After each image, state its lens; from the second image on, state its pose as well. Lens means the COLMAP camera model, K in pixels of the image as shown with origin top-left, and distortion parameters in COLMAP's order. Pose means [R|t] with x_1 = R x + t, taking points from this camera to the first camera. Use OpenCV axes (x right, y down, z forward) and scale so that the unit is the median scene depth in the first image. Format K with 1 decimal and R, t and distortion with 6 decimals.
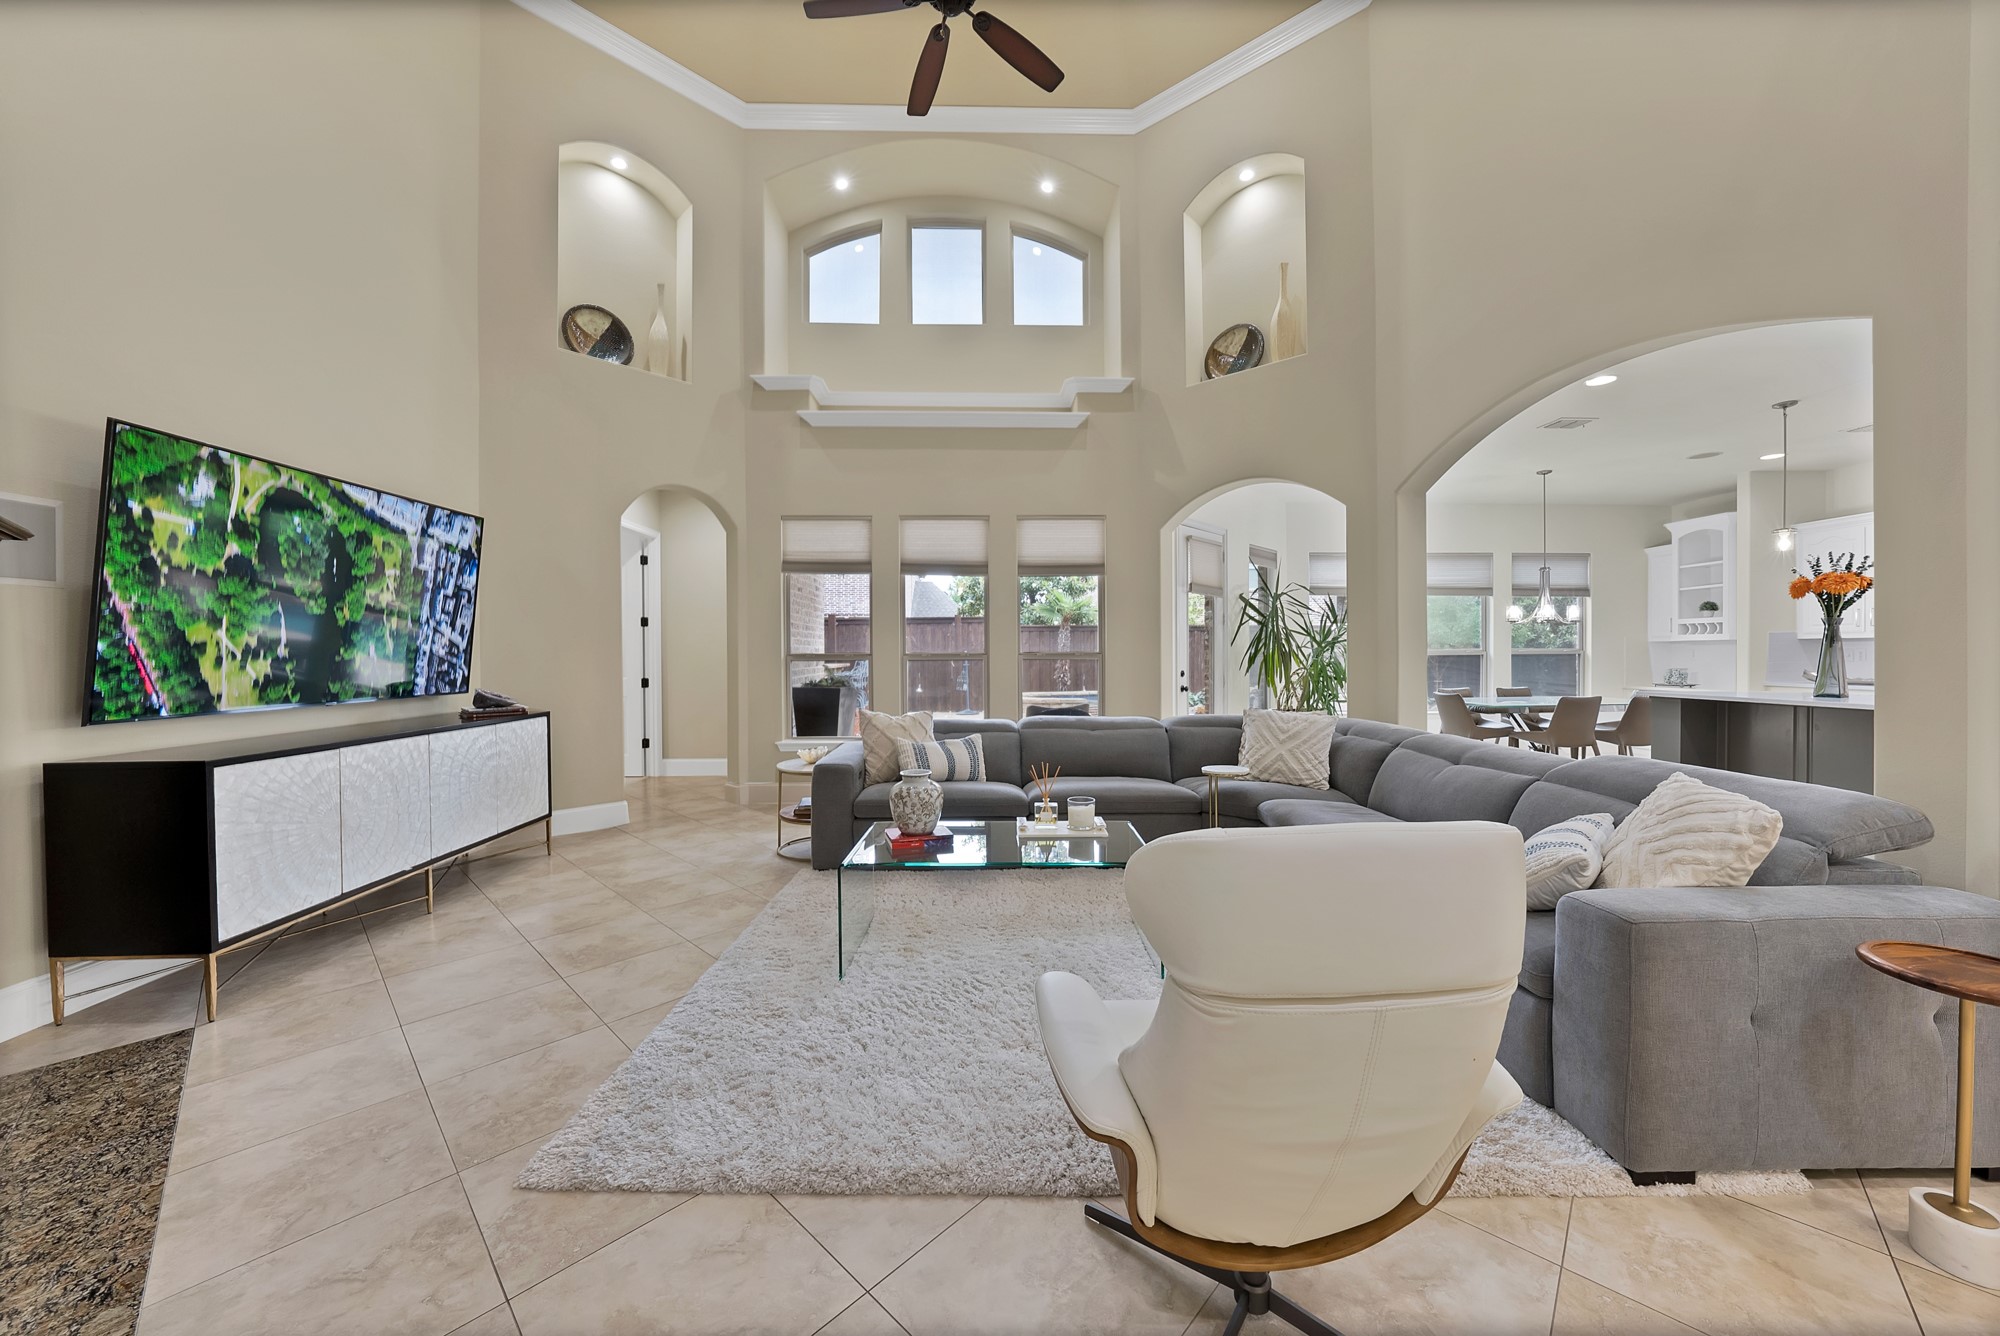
lens RADIAL K [[703.2, 0, 1000.2], [0, 703.2, 658.5], [0, 0, 1]] dist [-0.011743, 0.000096]
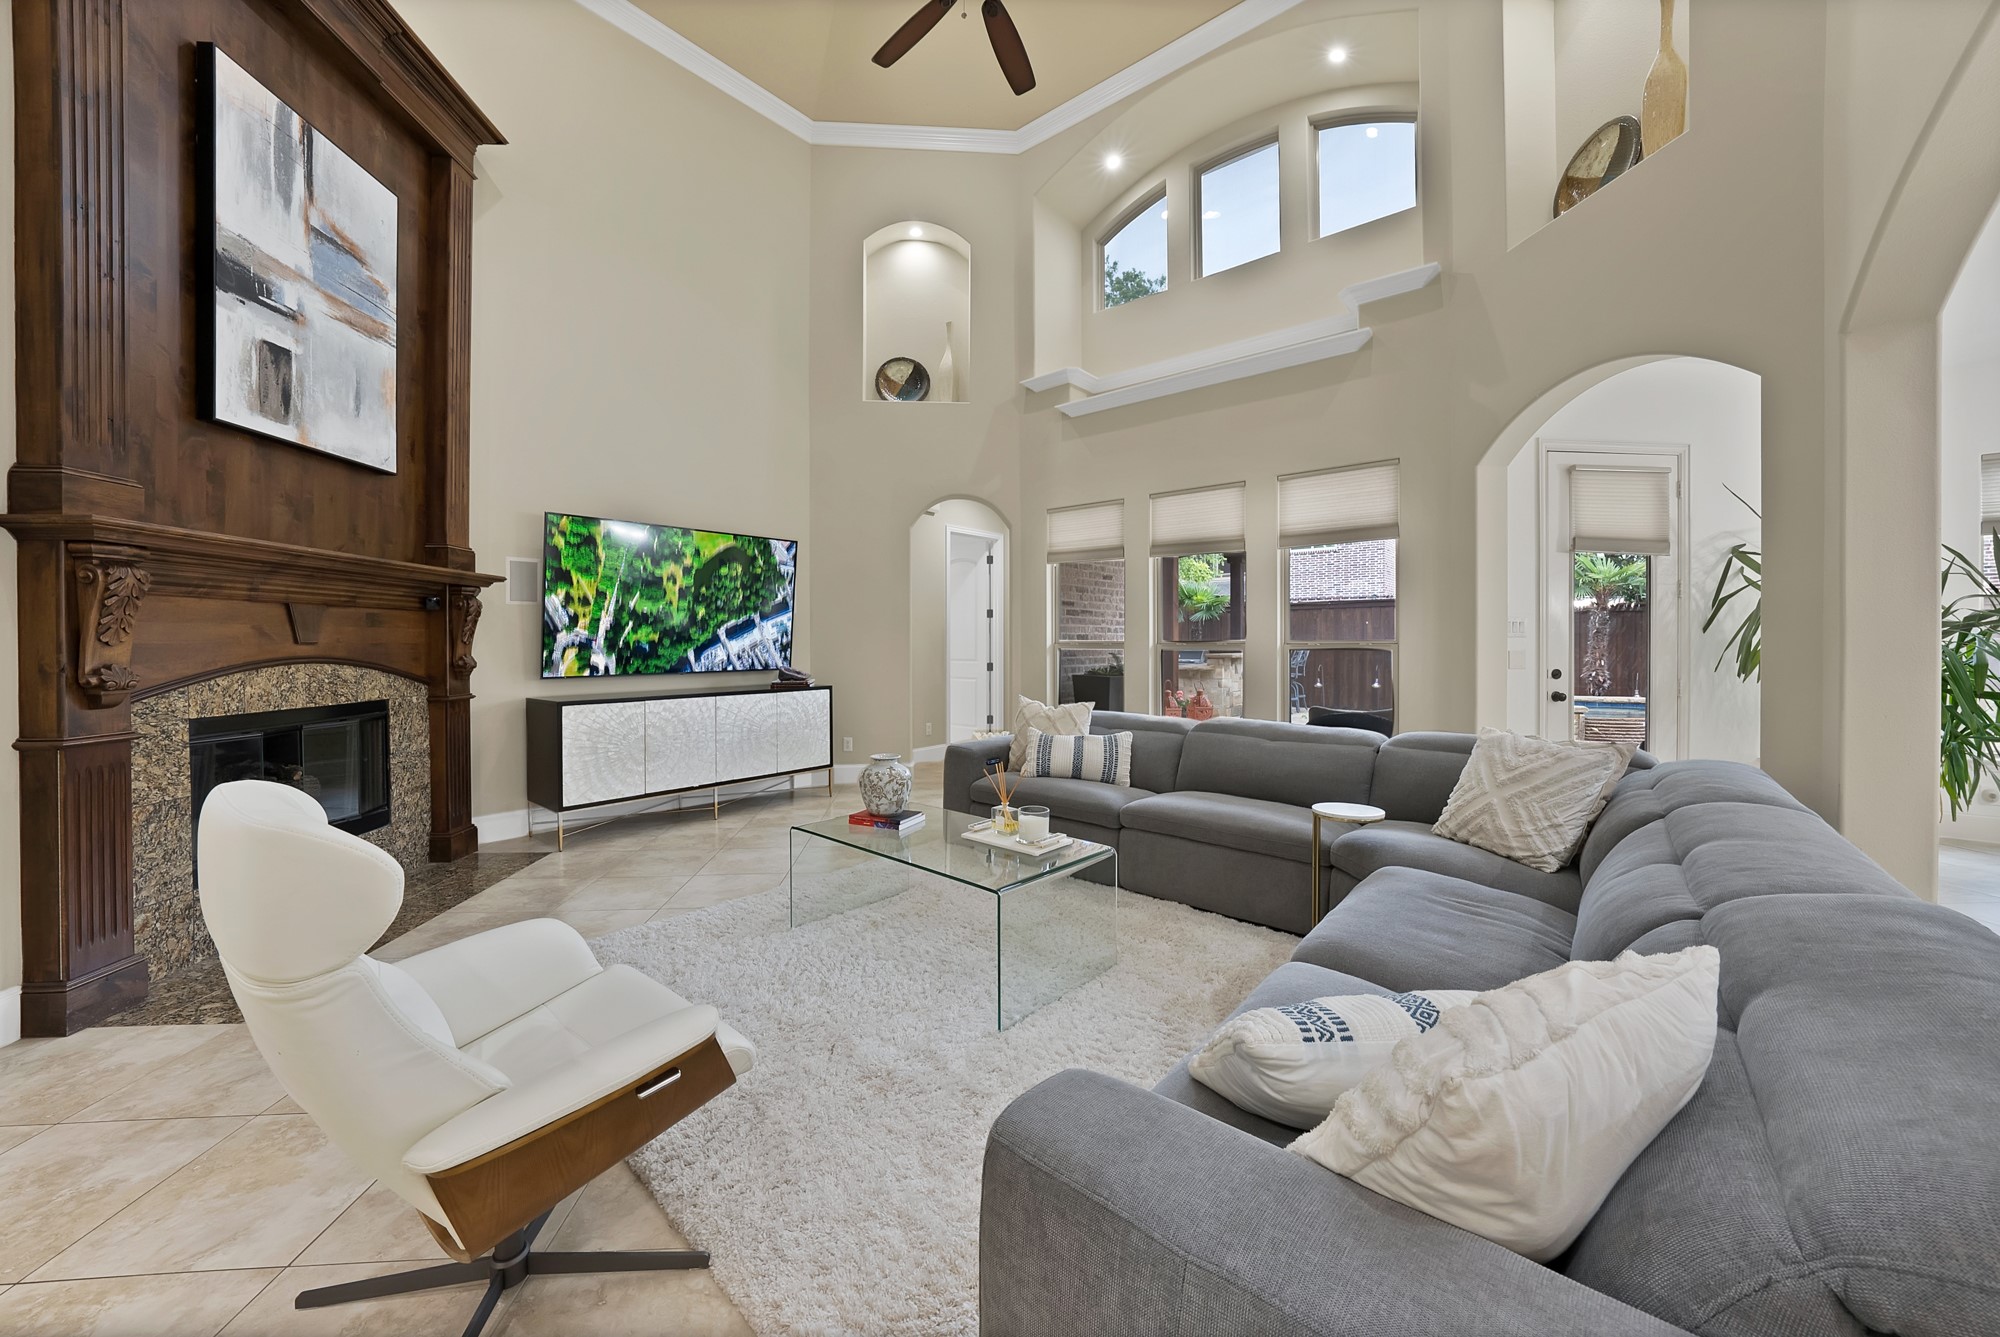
lens RADIAL K [[721.5, 0, 996.4], [0, 721.5, 648.0], [0, 0, 1]] dist [-0.033058, 0.008389]
pose [[0.742215, 0.009269, -0.670097, 0.359437], [-0.007759, 0.999956, 0.005238, -0.002476], [0.670117, 0.001312, 0.742255, 0.163694]]
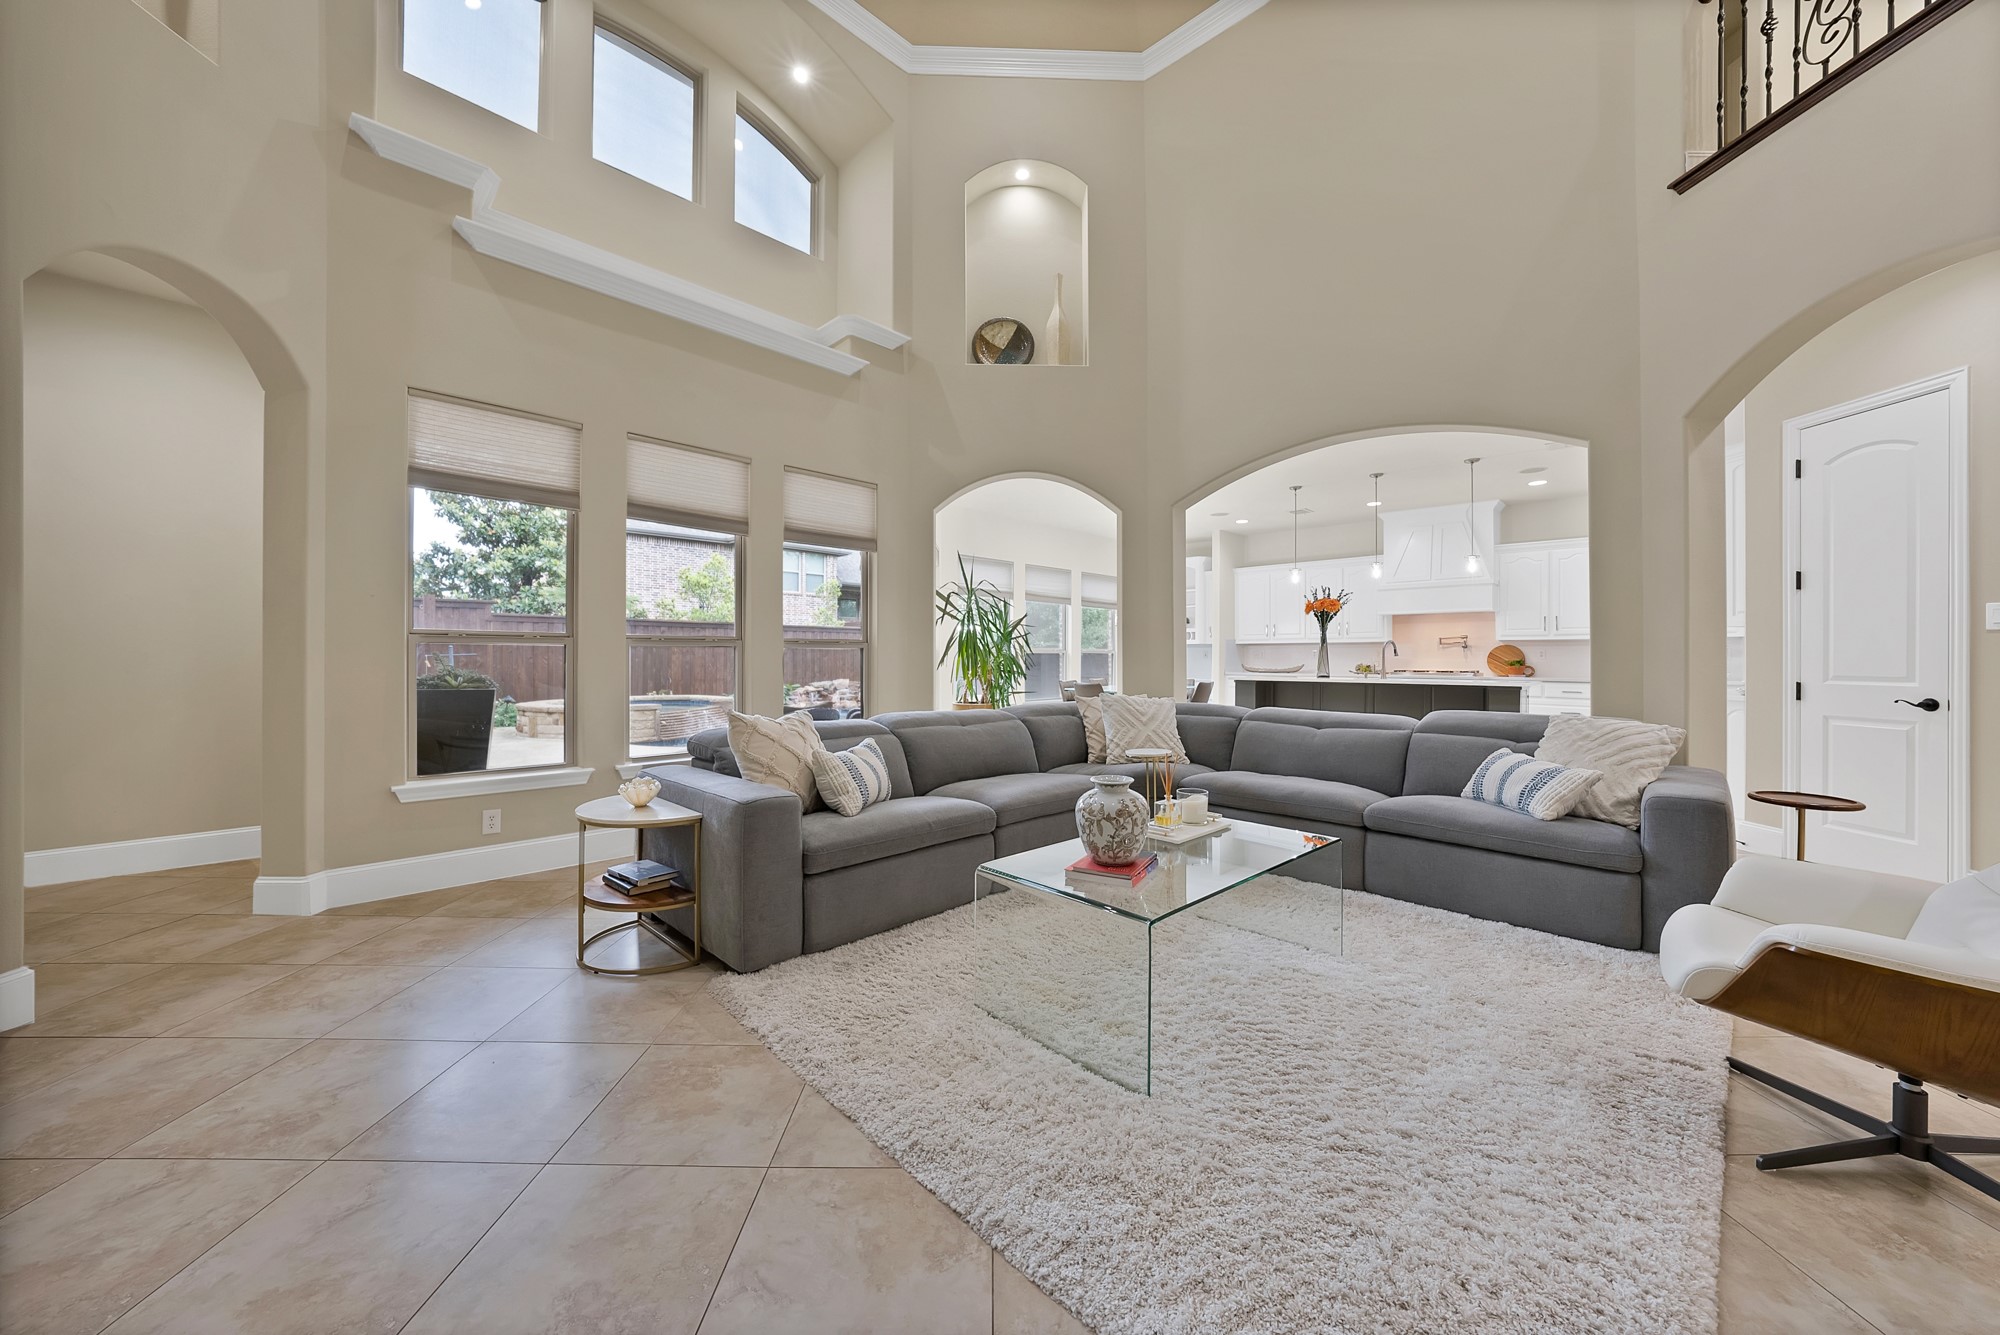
lens RADIAL K [[709.0, 0, 985.6], [0, 709.0, 654.4], [0, 0, 1]] dist [-0.014022, 0.000257]
pose [[0.728958, 0.010763, 0.684474, -0.372734], [-0.000756, 0.999888, -0.014917, 0.022485], [-0.684558, 0.010357, 0.728885, 0.283927]]
